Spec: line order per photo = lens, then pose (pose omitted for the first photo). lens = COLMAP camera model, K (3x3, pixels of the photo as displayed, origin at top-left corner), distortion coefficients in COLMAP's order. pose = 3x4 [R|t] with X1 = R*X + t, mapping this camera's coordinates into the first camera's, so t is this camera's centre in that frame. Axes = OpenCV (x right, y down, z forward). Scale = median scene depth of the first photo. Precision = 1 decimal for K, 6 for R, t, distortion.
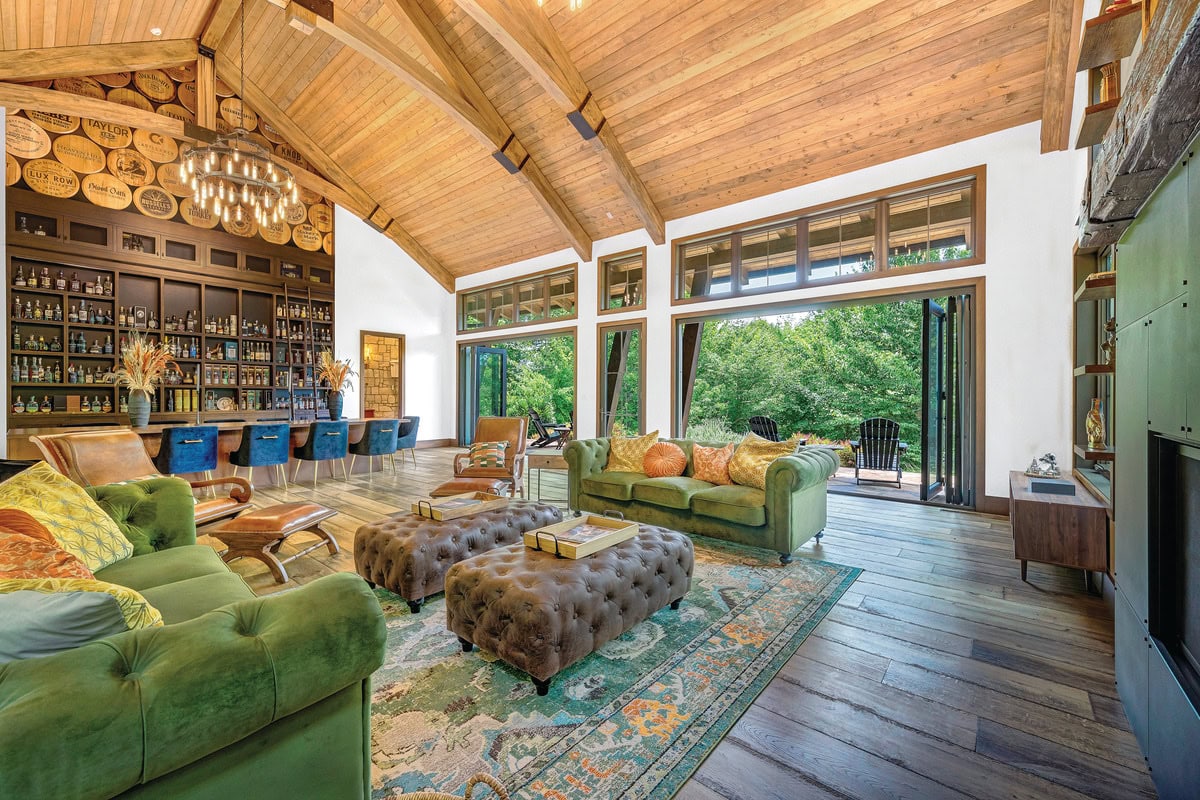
lens RADIAL K [[485.6, 0, 603.5], [0, 485.6, 395.5], [0, 0, 1]] dist [0.001165, 0.000987]
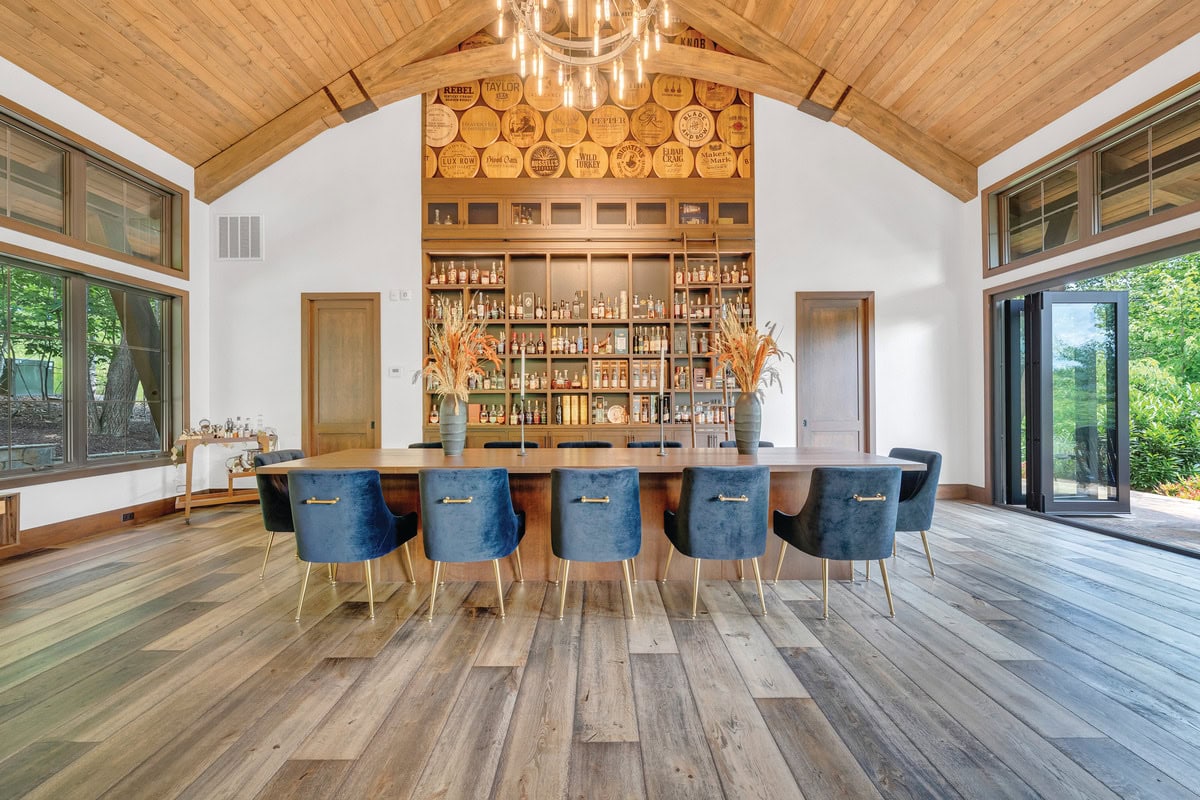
lens RADIAL K [[485.6, 0, 584.6], [0, 485.6, 398.4], [0, 0, 1]] dist [0.001165, 0.000987]
pose [[0.640844, -0.012554, -0.767568, -0.245022], [0.008569, 0.999921, -0.009200, -0.000180], [0.767623, -0.000681, 0.640901, 0.487670]]
